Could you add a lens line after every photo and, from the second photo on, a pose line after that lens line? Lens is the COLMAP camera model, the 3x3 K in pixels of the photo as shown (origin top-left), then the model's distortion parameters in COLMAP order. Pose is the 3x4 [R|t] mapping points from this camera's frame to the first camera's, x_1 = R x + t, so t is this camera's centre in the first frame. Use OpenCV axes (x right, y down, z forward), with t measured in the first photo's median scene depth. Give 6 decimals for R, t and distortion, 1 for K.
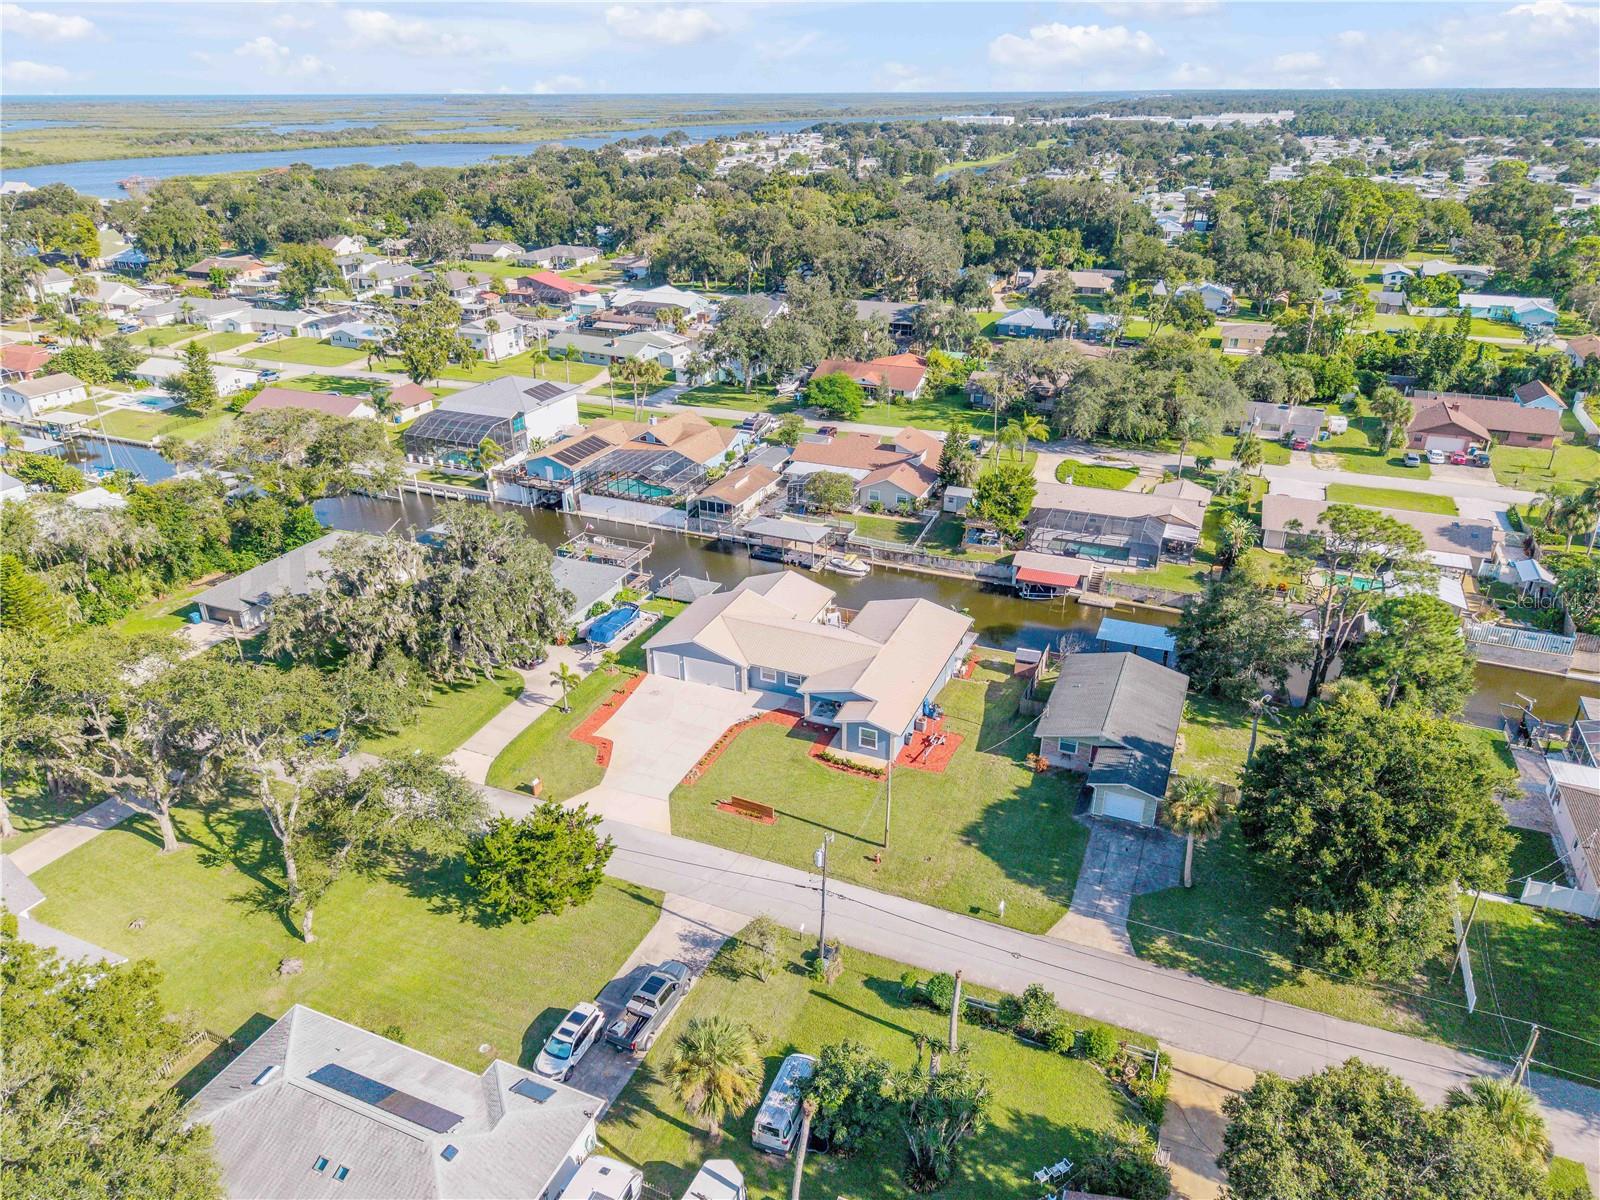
lens RADIAL K [[1080.7, 0, 800.0], [0, 1080.7, 600.0], [0, 0, 1]] dist [0.051066, -0.059012]
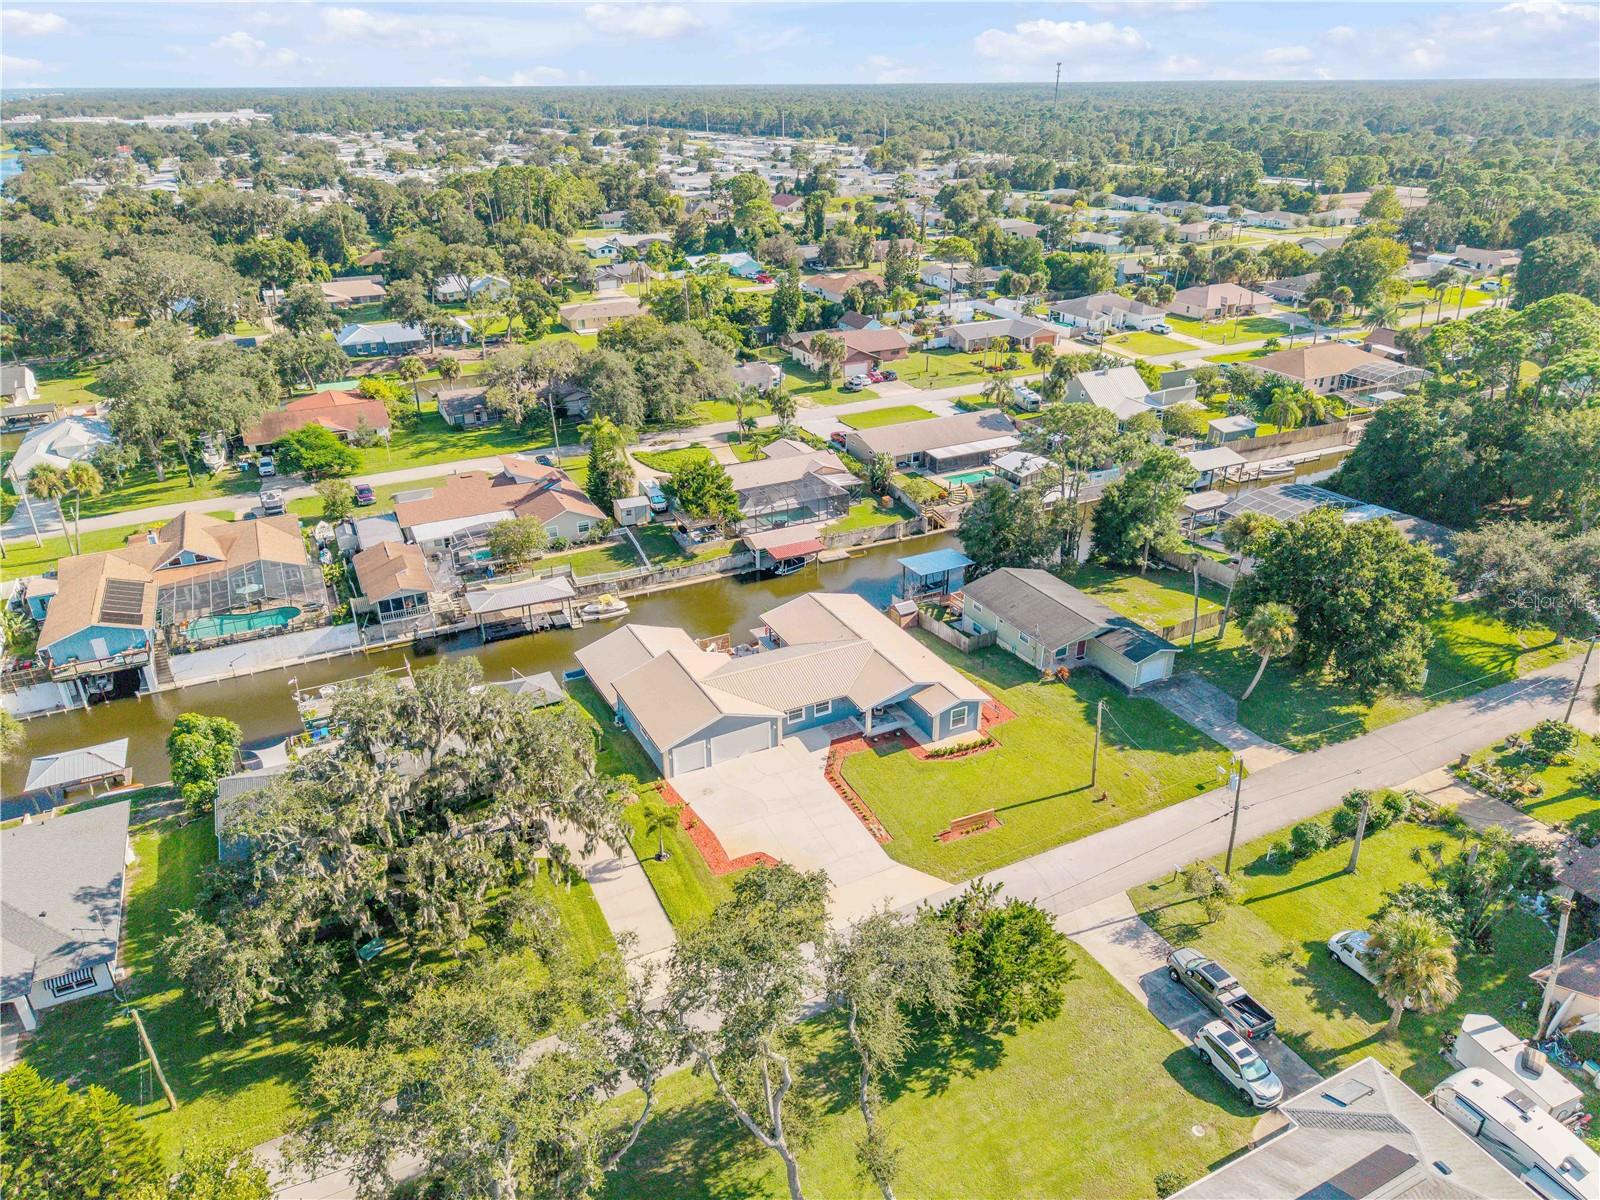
lens RADIAL K [[1094.7, 0, 800.0], [0, 1094.7, 600.0], [0, 0, 1]] dist [-0.003551, -0.004339]
pose [[0.650030, -0.326816, 0.686041, -0.455106], [0.325288, 0.935569, 0.137473, -0.106835], [-0.686767, 0.133800, 0.714457, 0.232249]]
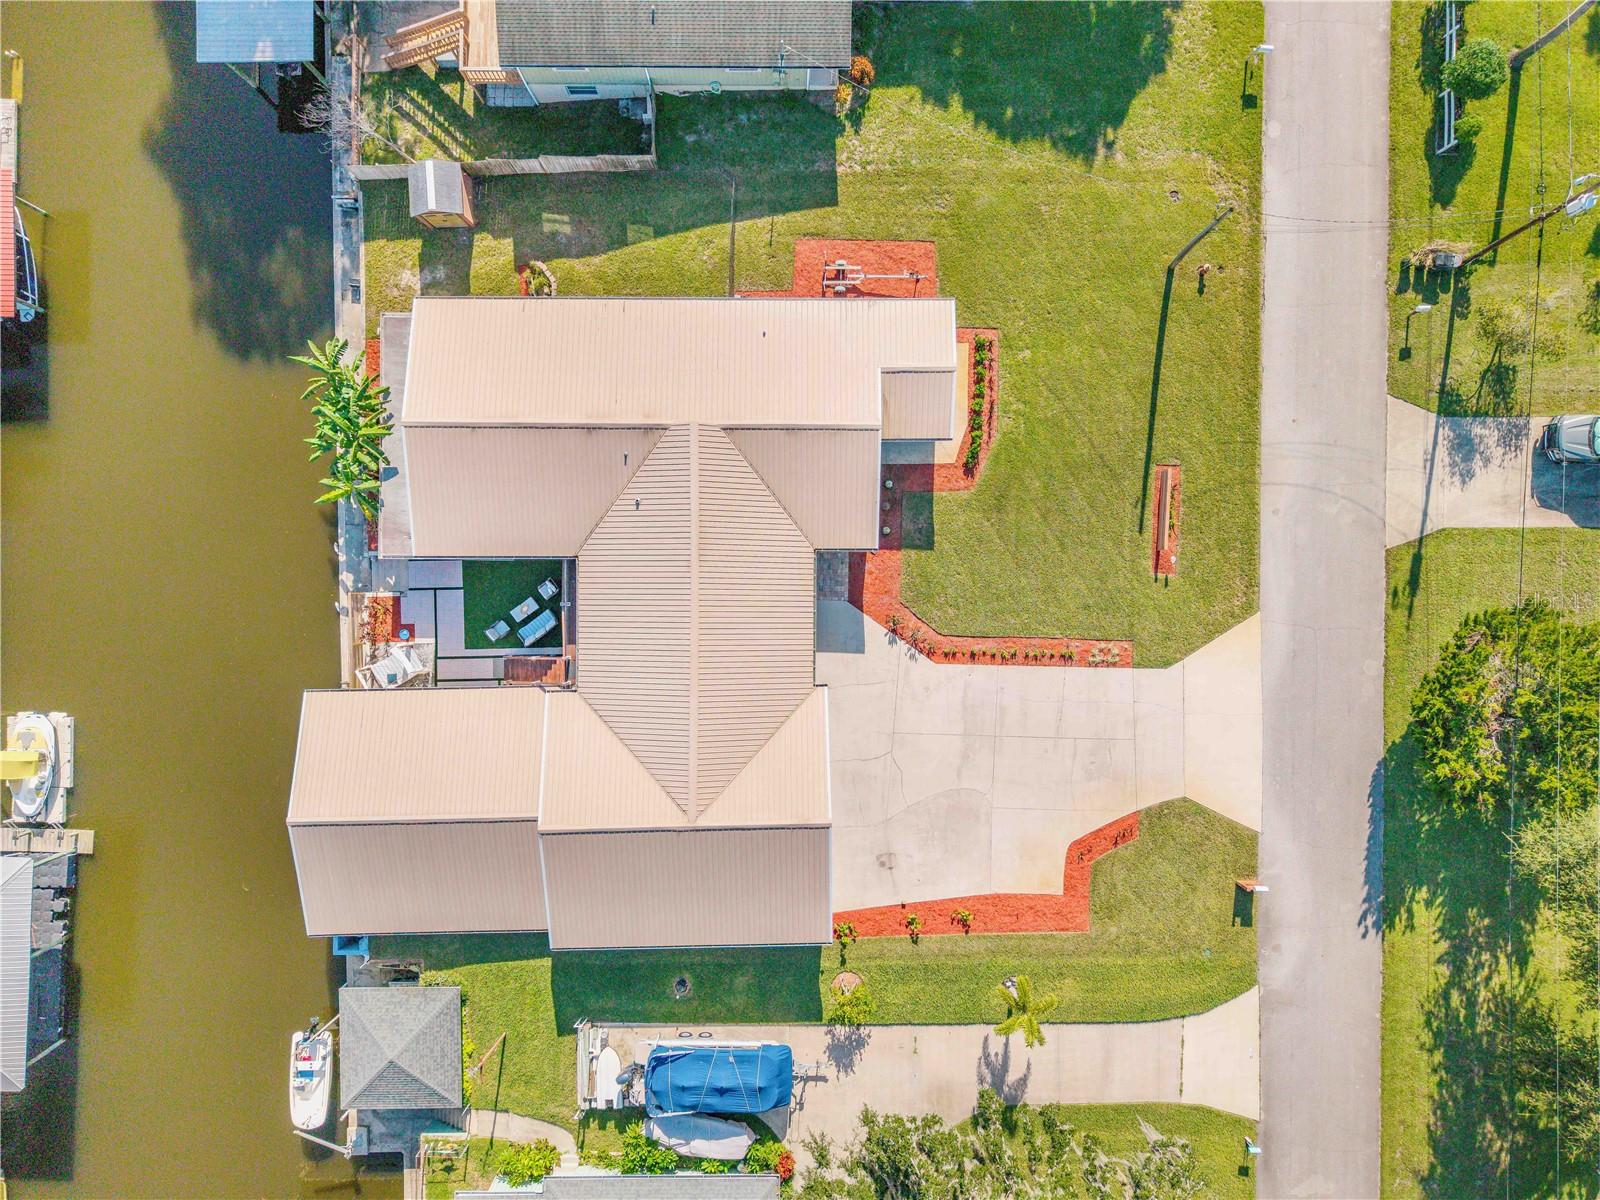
lens RADIAL K [[1094.7, 0, 800.0], [0, 1094.7, 600.0], [0, 0, 1]] dist [-0.003551, -0.004339]
pose [[-0.390323, -0.920665, 0.004900, -0.008751], [0.386221, -0.158905, 0.908616, -0.262871], [-0.835752, 0.356547, 0.417604, 0.568000]]
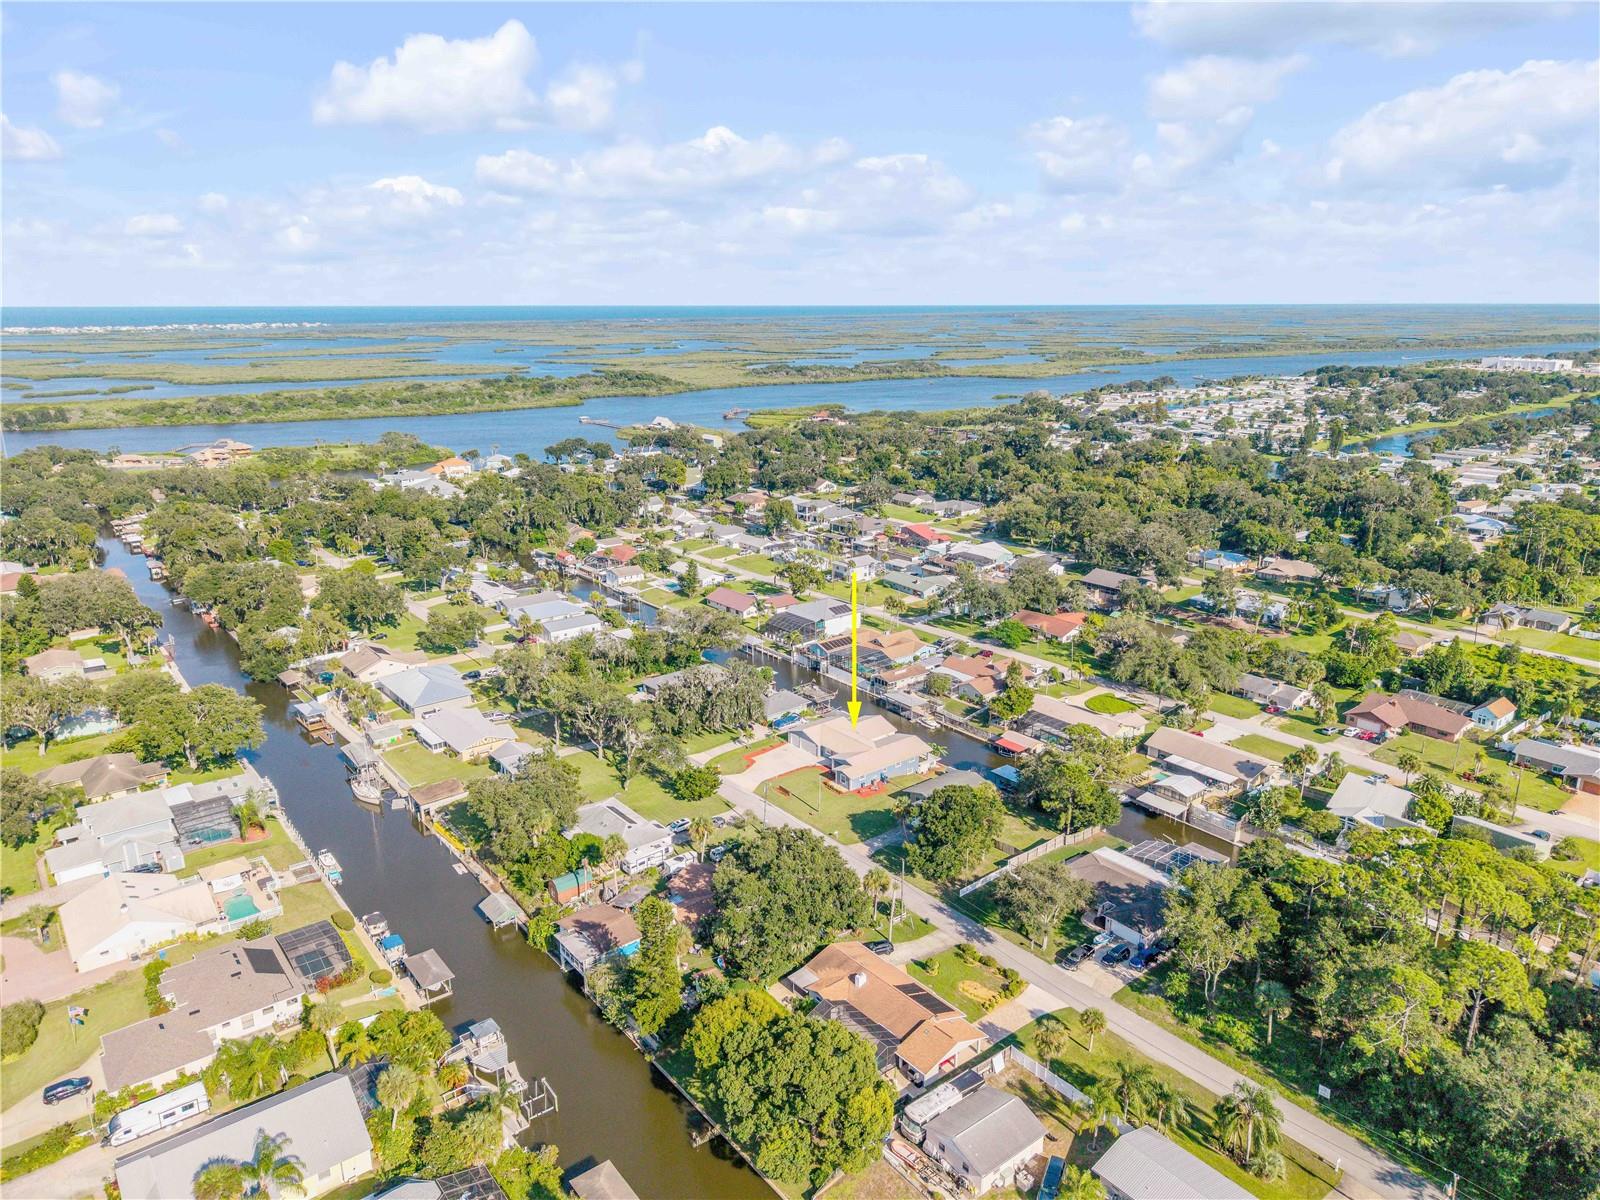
lens RADIAL K [[1080.7, 0, 800.0], [0, 1080.7, 600.0], [0, 0, 1]] dist [0.051066, -0.059012]
pose [[0.882348, 0.129453, -0.452442, 0.665015], [-0.202744, 0.972190, -0.117227, 0.027309], [0.424684, 0.195165, 0.884056, -0.817487]]
